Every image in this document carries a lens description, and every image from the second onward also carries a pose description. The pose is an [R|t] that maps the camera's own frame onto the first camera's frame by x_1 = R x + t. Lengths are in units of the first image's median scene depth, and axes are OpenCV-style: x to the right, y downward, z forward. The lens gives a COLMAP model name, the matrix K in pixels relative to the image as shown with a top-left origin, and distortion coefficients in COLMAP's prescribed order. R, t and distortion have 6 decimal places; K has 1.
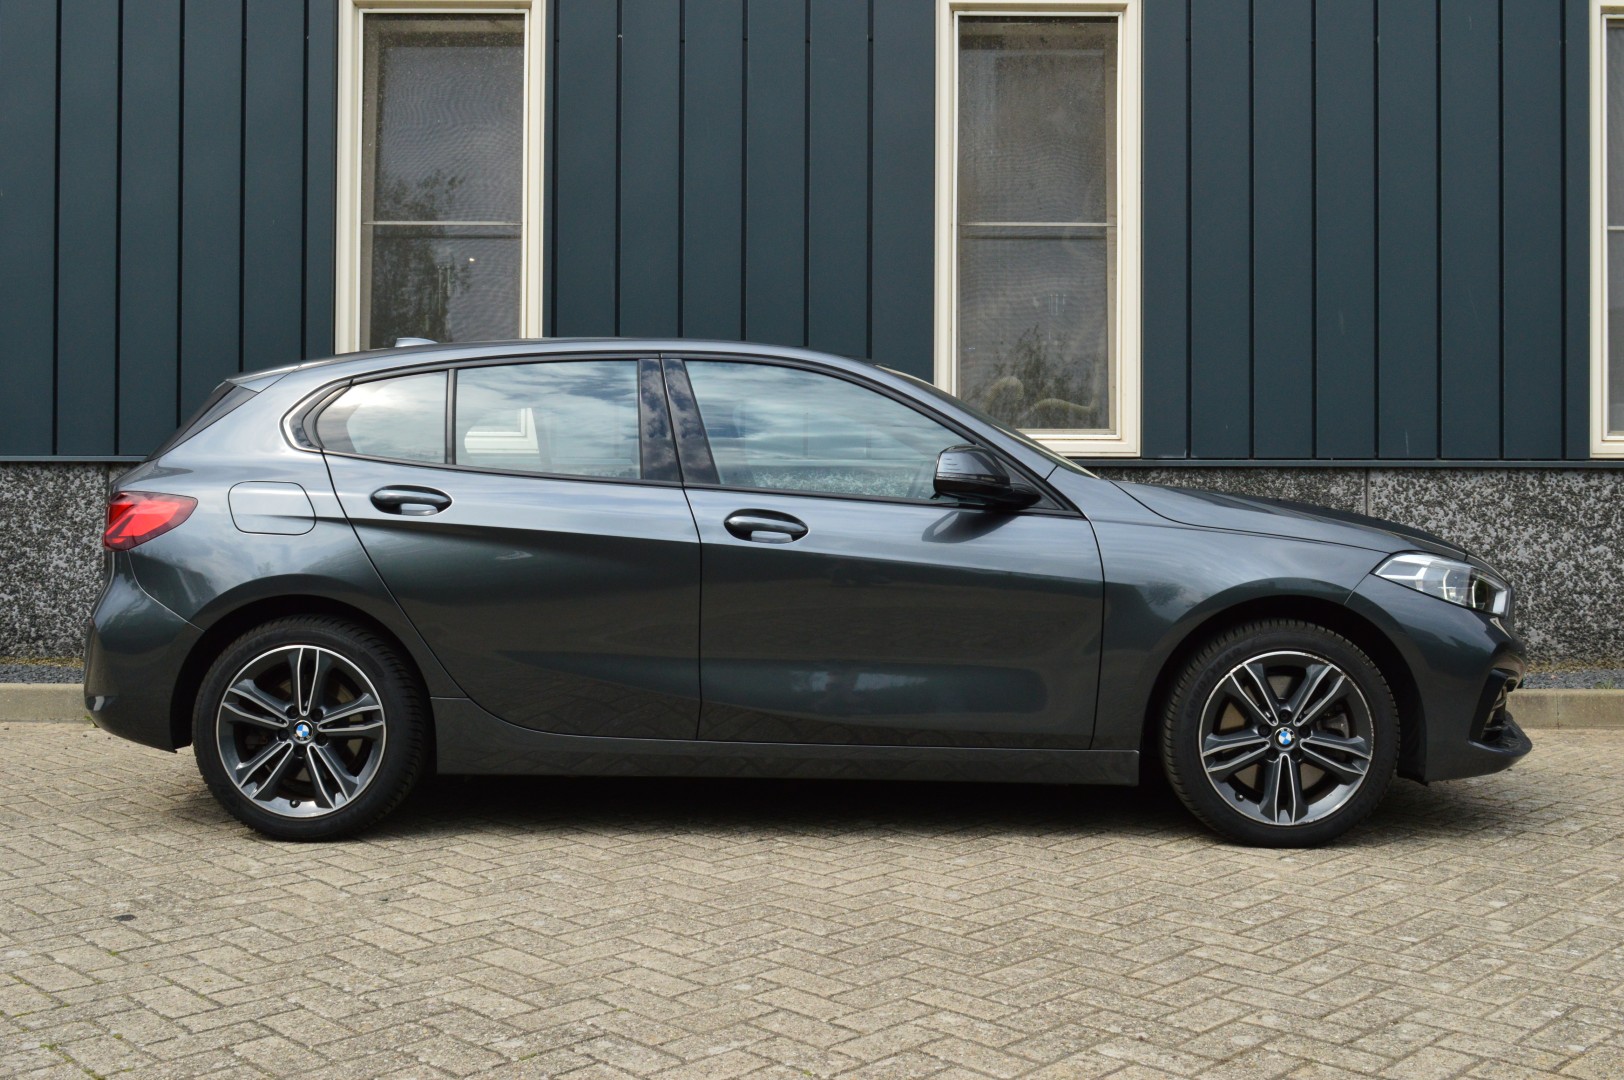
lens RADIAL K [[1693.2, 0, 808.2], [0, 1693.2, 527.1], [0, 0, 1]] dist [-0.001298, 0.000000]
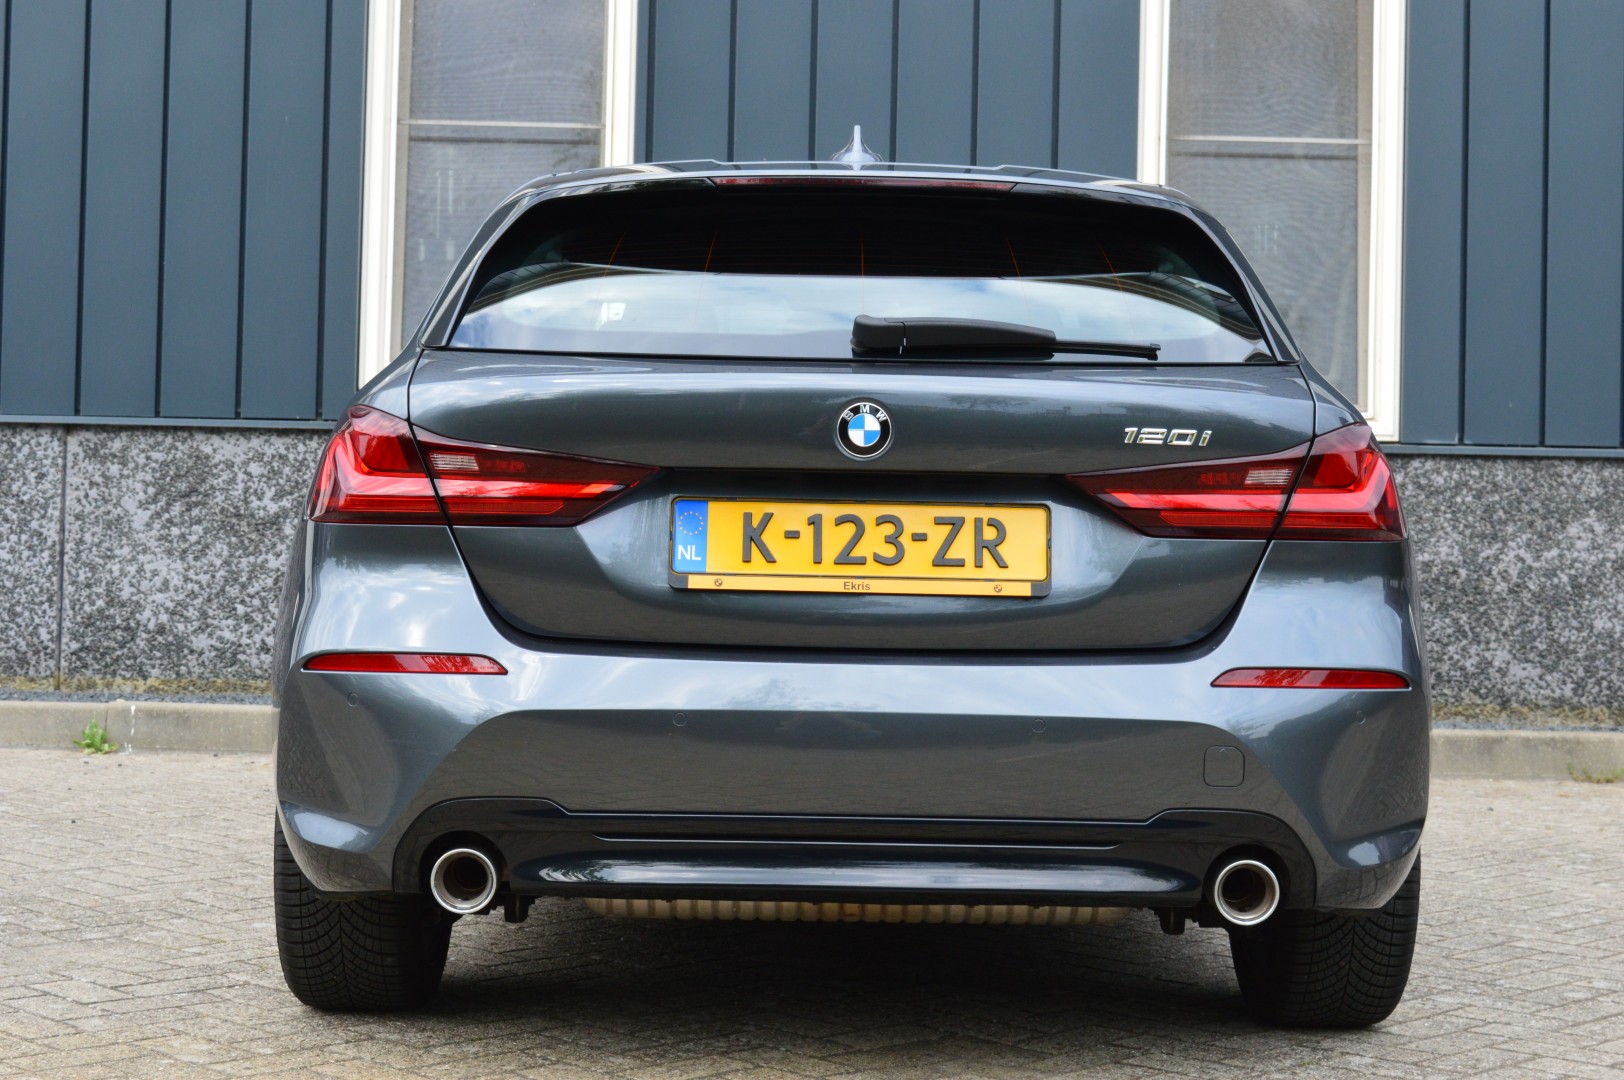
lens RADIAL K [[2598.0, 0, 824.5], [0, 2598.0, 547.3], [0, 0, 1]] dist [0.003668, 0.000000]
pose [[0.999840, 0.017629, 0.002943, -0.069153], [-0.017609, 0.999821, -0.006868, 0.019824], [-0.003063, 0.006815, 0.999972, -0.189005]]
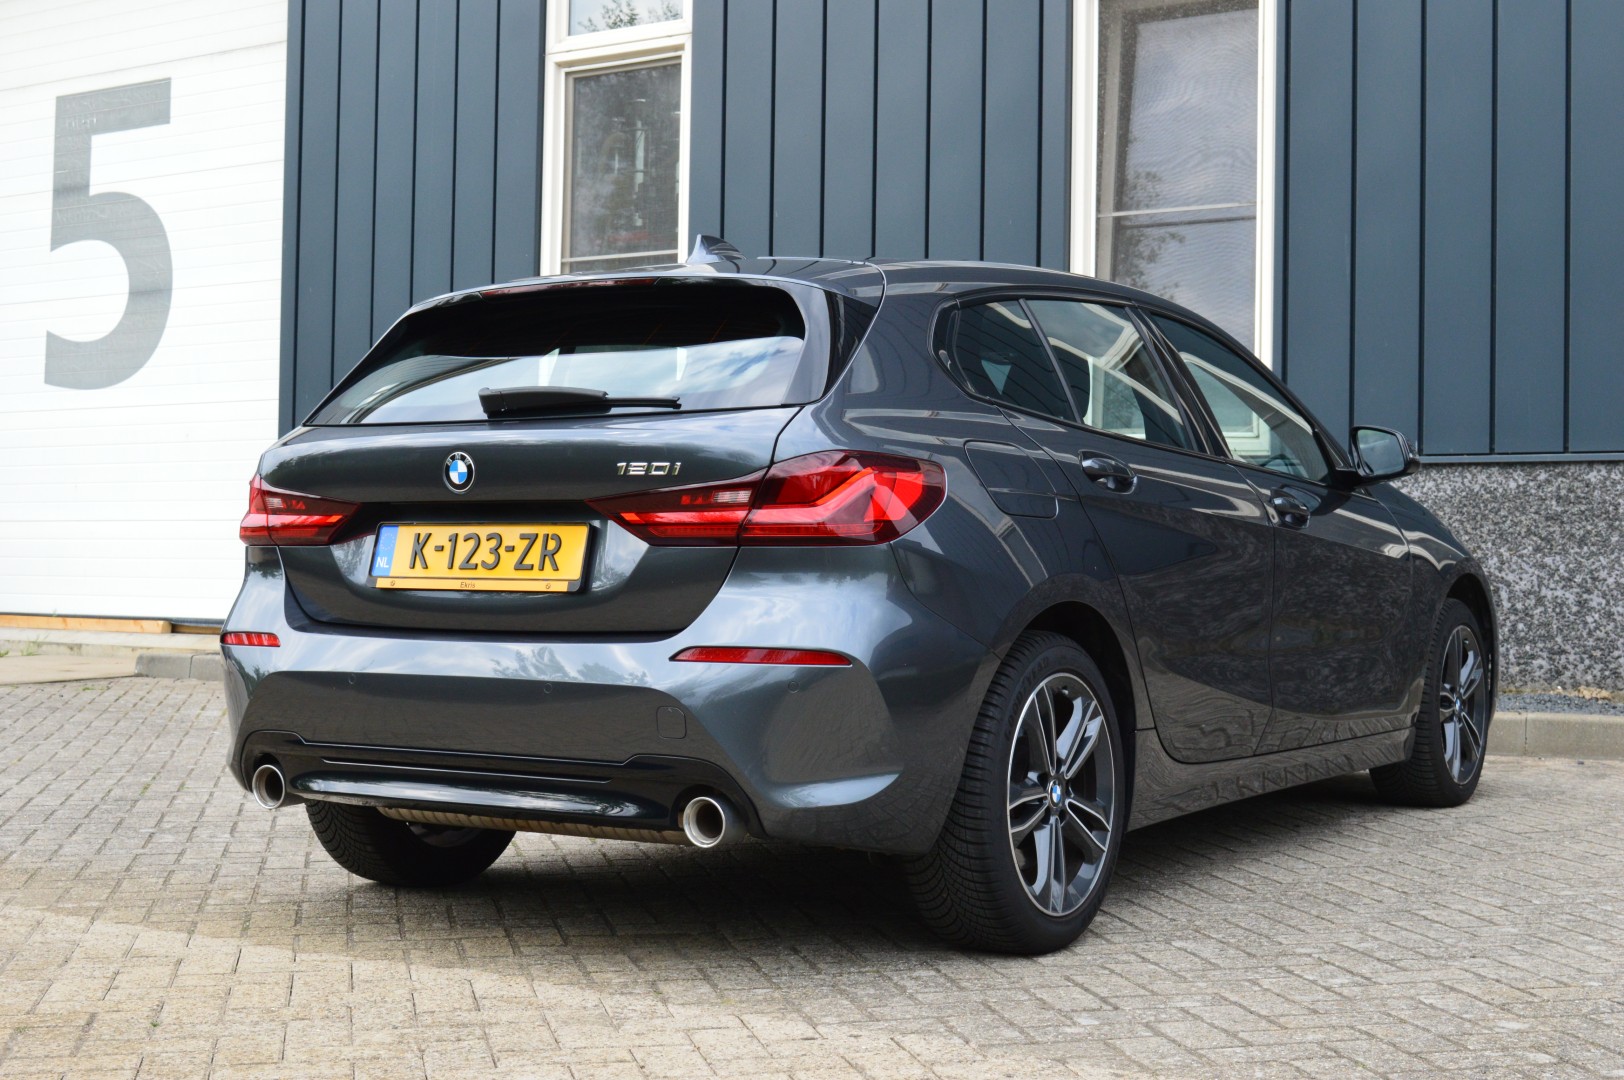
lens RADIAL K [[2255.0, 0, 808.1], [0, 2255.0, 547.8], [0, 0, 1]] dist [0.037683, 0.000000]
pose [[0.836075, 0.001086, -0.548615, 0.287230], [-0.006850, 0.999941, -0.008459, 0.018534], [0.548573, 0.010830, 0.836033, -0.146429]]
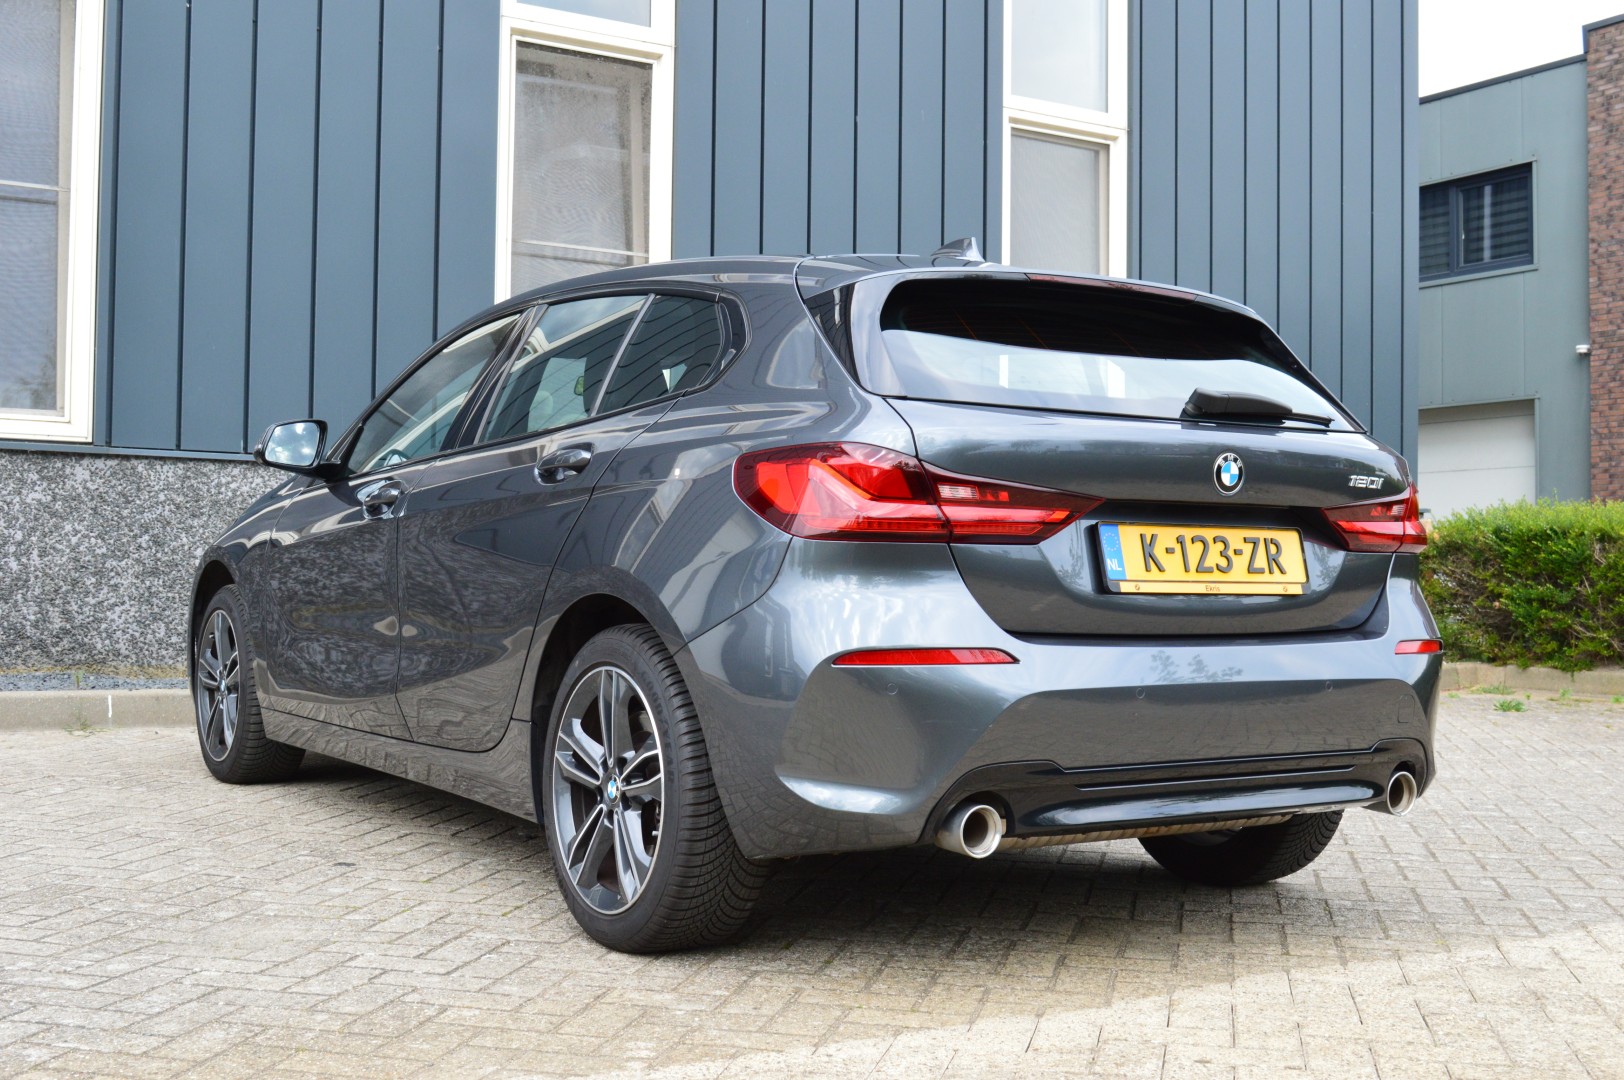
lens RADIAL K [[1866.8, 0, 815.0], [0, 1866.8, 530.3], [0, 0, 1]] dist [-0.061852, 0.000000]
pose [[0.844167, 0.021564, 0.535647, -0.362649], [-0.013429, 0.999728, -0.019082, 0.019334], [-0.535913, 0.008916, 0.844226, -0.061765]]
